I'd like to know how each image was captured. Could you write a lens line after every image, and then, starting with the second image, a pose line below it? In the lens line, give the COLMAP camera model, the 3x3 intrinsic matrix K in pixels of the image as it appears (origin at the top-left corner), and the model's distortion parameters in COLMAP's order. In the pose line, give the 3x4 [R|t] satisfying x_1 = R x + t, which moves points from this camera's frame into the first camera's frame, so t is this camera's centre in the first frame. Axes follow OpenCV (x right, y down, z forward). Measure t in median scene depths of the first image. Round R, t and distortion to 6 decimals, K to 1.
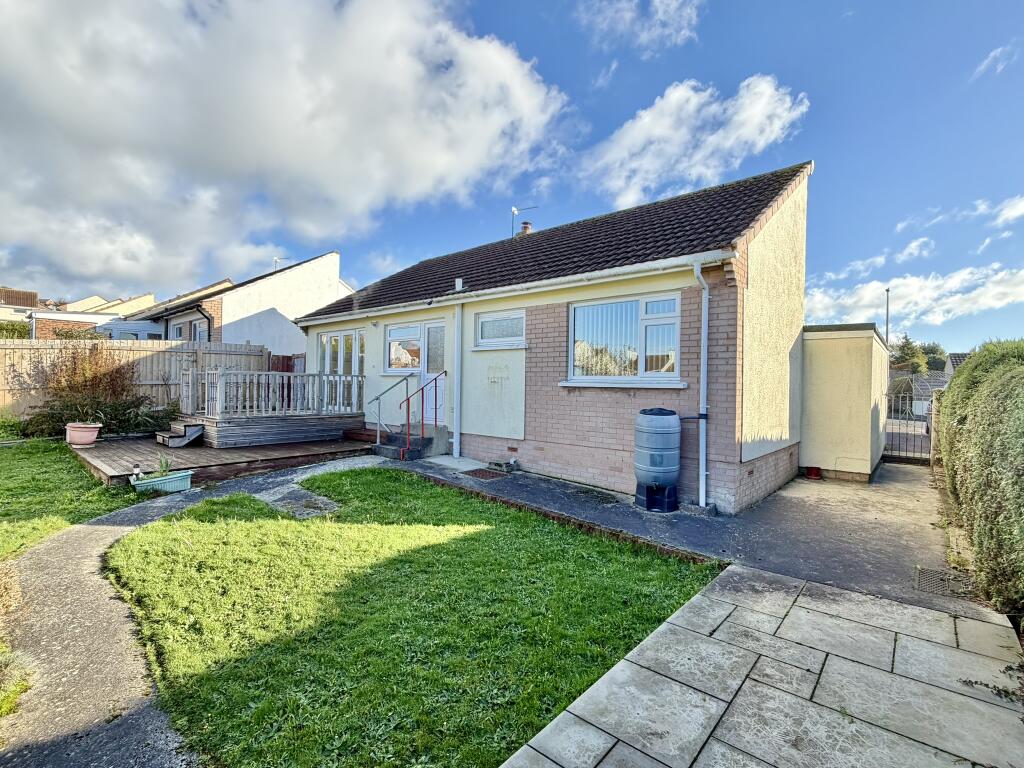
lens RADIAL K [[481.2, 0, 512.1], [0, 481.2, 383.2], [0, 0, 1]] dist [0.001738, -0.000366]
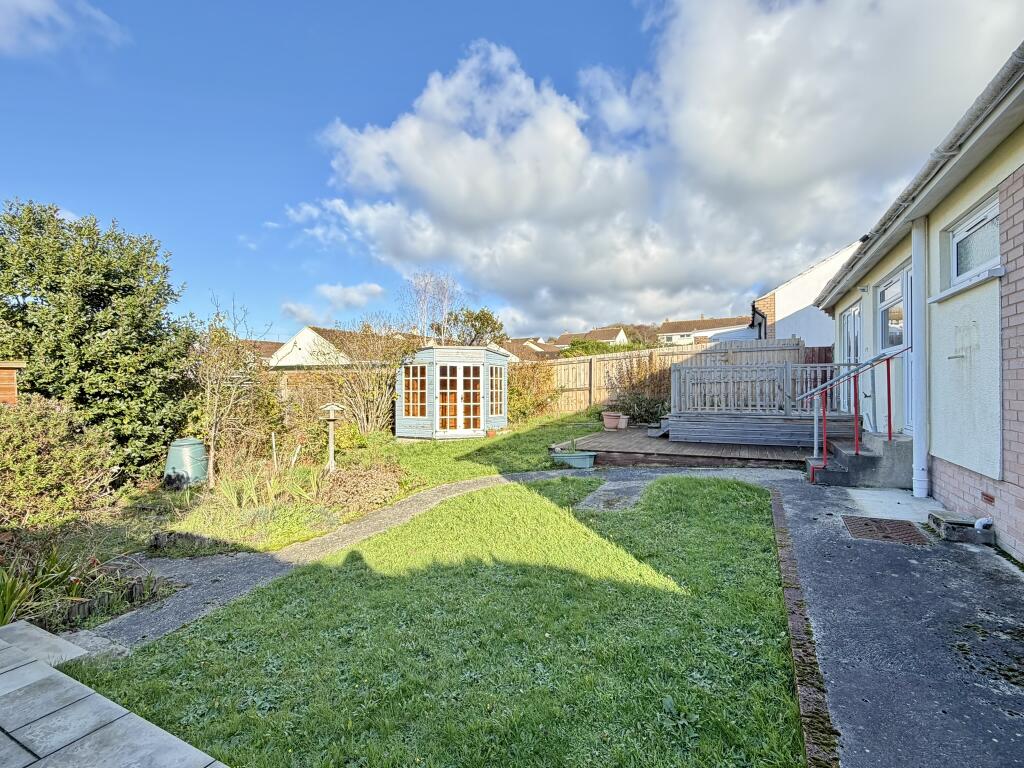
lens RADIAL K [[481.2, 0, 509.9], [0, 481.2, 385.2], [0, 0, 1]] dist [0.001738, -0.000366]
pose [[0.242034, -0.020285, -0.970056, 0.351199], [0.011146, 0.999774, -0.018126, 0.032139], [0.970204, -0.006425, 0.242206, 0.448897]]
